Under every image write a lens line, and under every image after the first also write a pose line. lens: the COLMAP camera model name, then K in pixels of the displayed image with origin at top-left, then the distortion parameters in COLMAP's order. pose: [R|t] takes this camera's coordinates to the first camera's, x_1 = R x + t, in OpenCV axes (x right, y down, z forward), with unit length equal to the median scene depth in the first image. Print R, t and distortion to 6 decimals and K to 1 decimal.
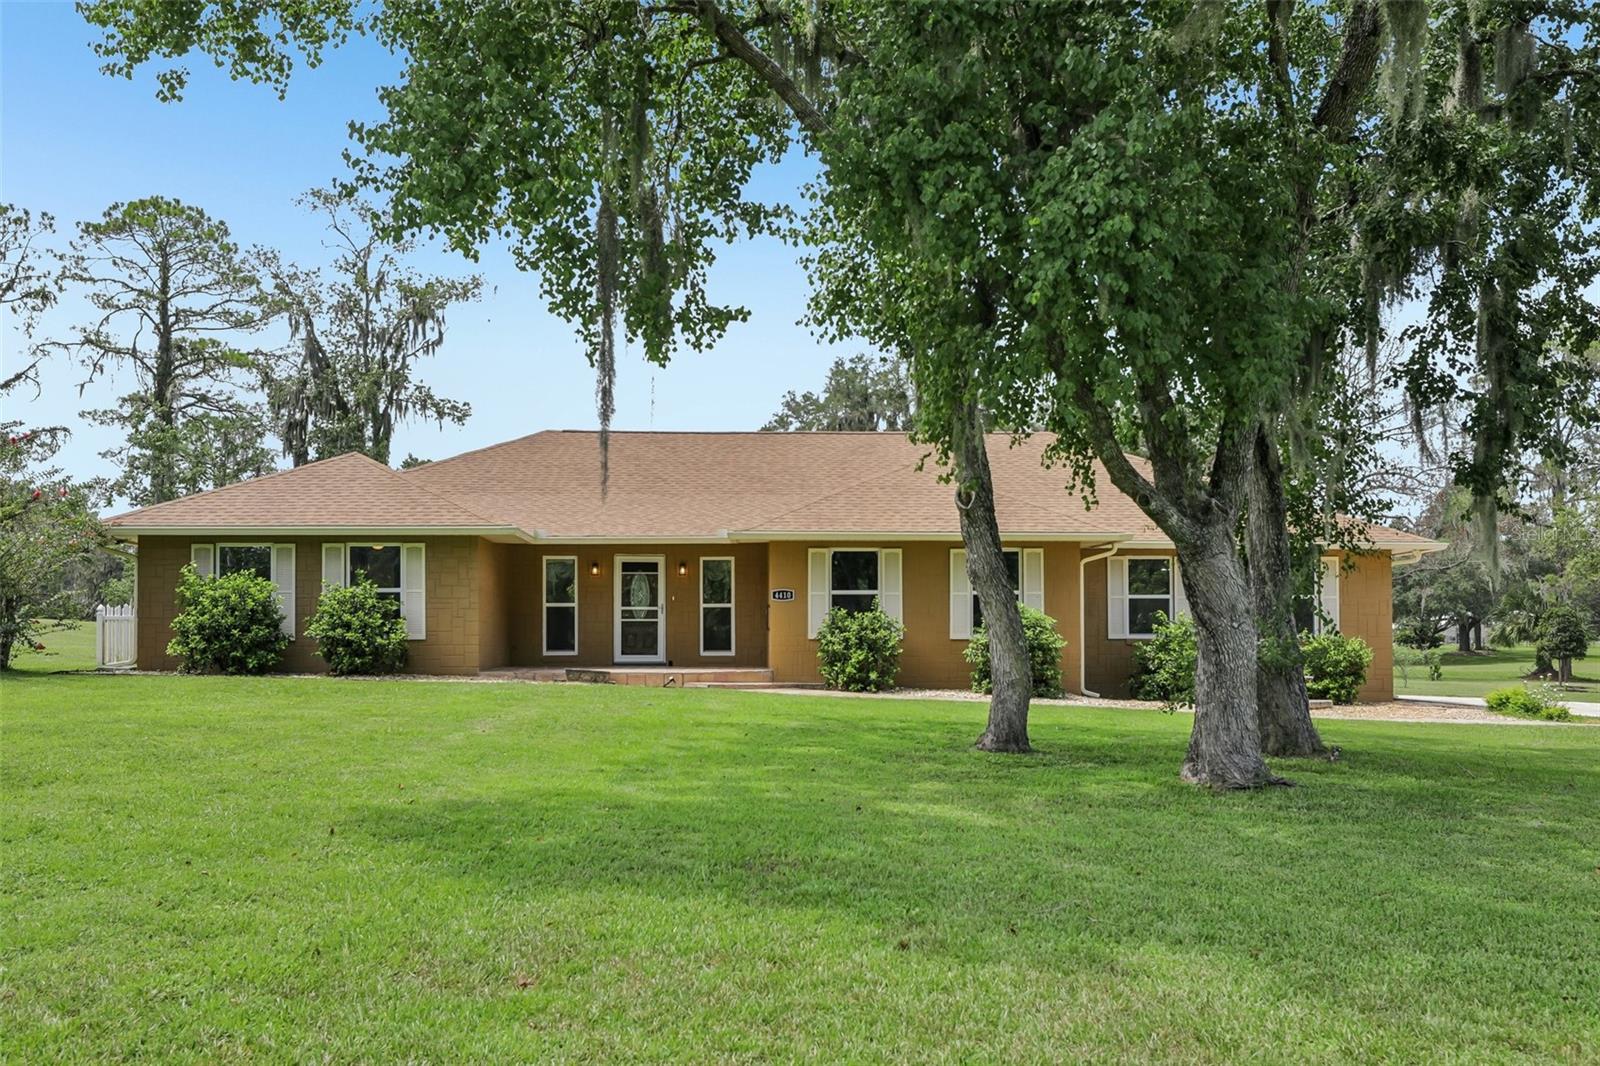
lens RADIAL K [[1376.6, 0, 798.0], [0, 1376.6, 606.1], [0, 0, 1]] dist [0.004323, -0.005977]
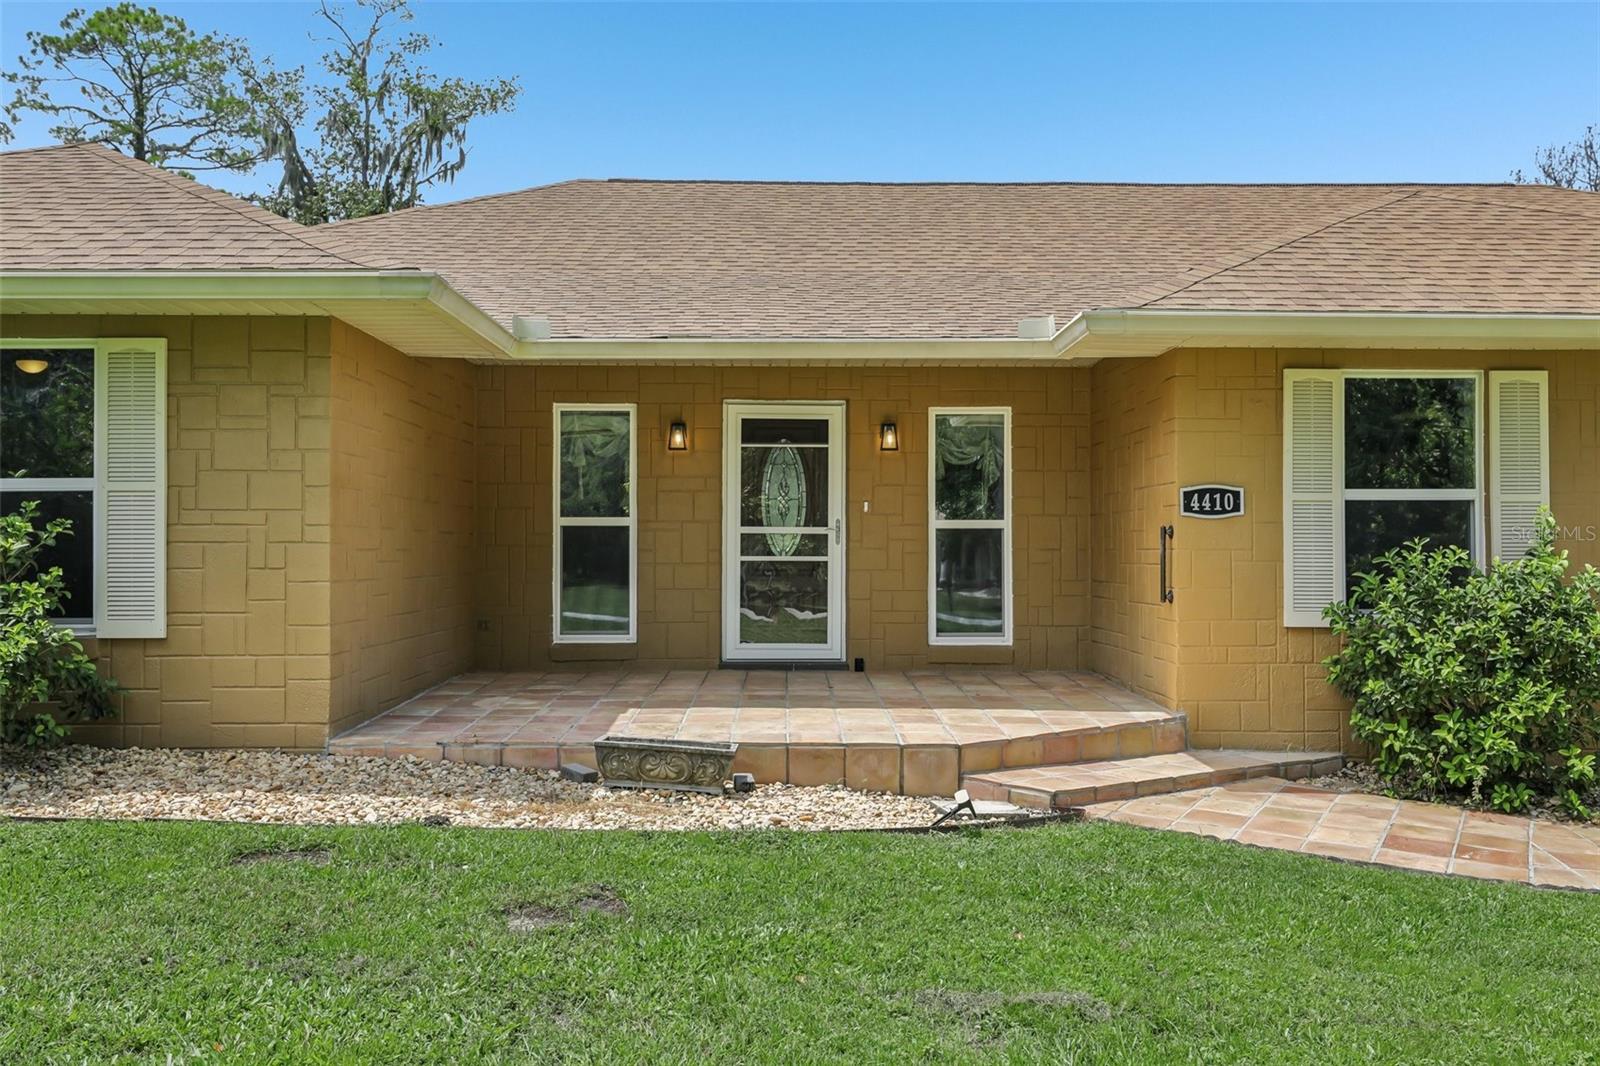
lens RADIAL K [[1317.1, 0, 800.0], [0, 1317.1, 533.0], [0, 0, 1]] dist [-0.011769, -0.005086]
pose [[0.999343, 0.004789, -0.035929, -0.042732], [-0.003955, 0.999722, 0.023263, -0.003052], [0.036030, -0.023106, 0.999084, 0.268512]]
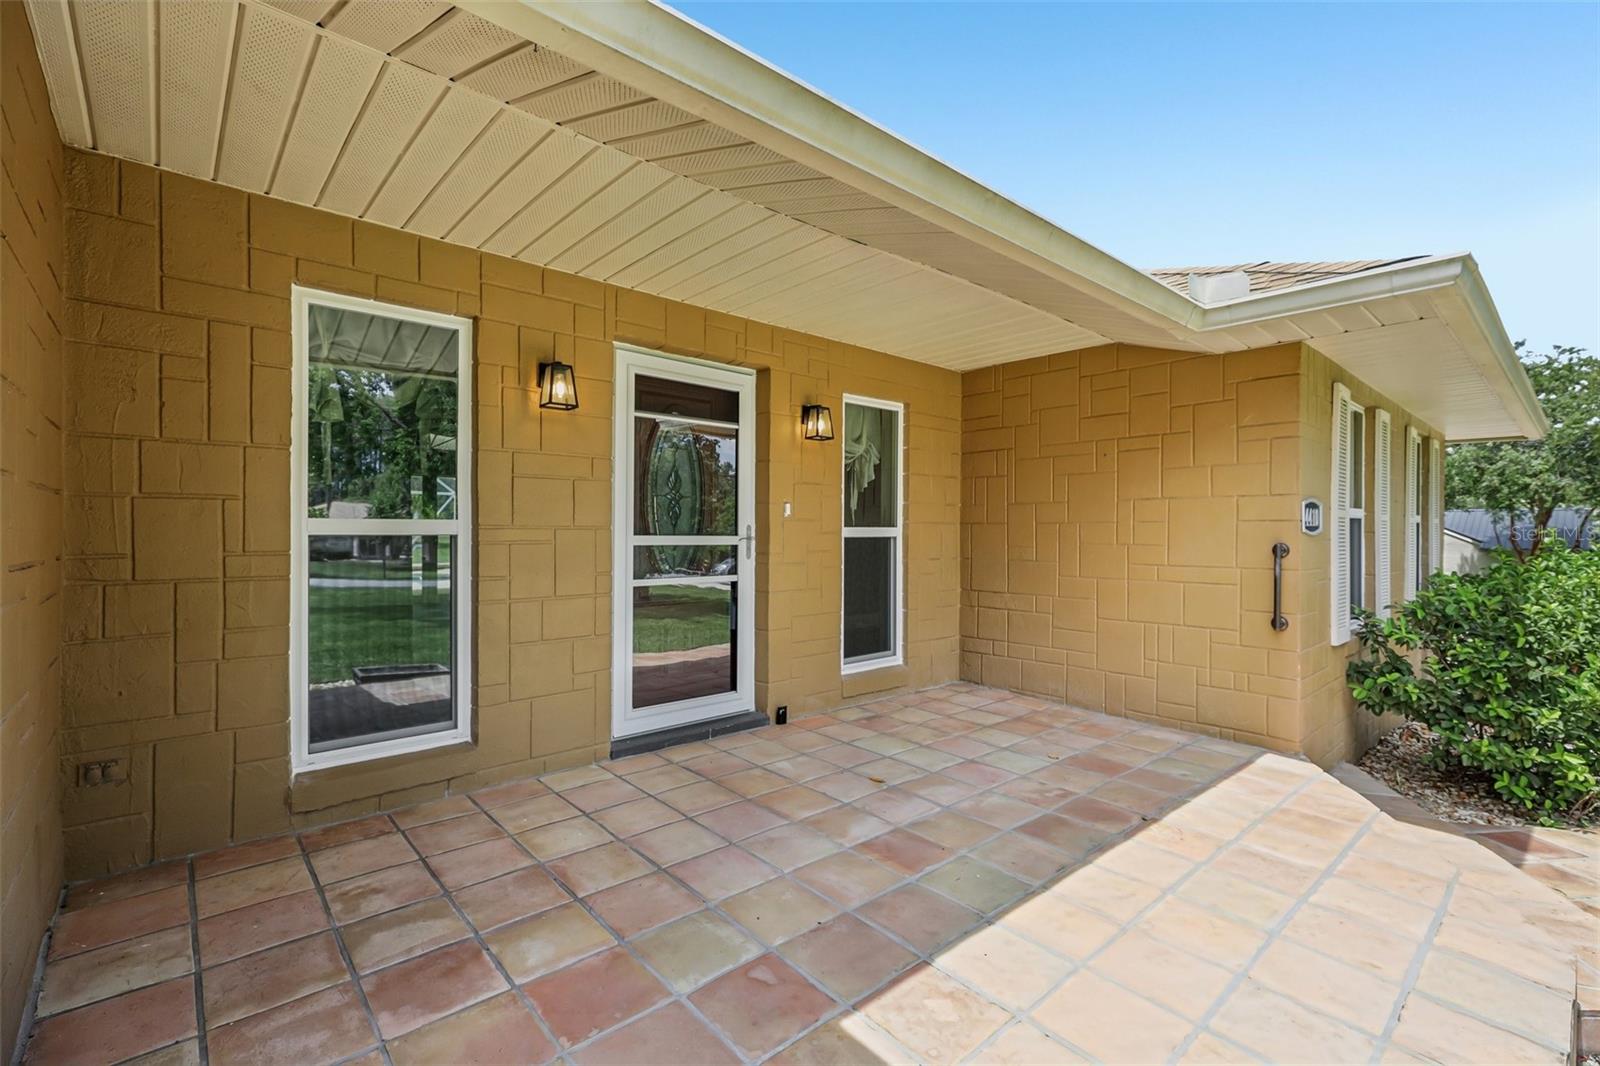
lens RADIAL K [[718.1, 0, 813.0], [0, 718.1, 531.5], [0, 0, 1]] dist [-0.001335, 0.000298]
pose [[0.775100, 0.006722, 0.631803, -0.085271], [-0.031021, 0.999142, 0.027427, -0.002387], [-0.631077, -0.040858, 0.774643, 0.385249]]
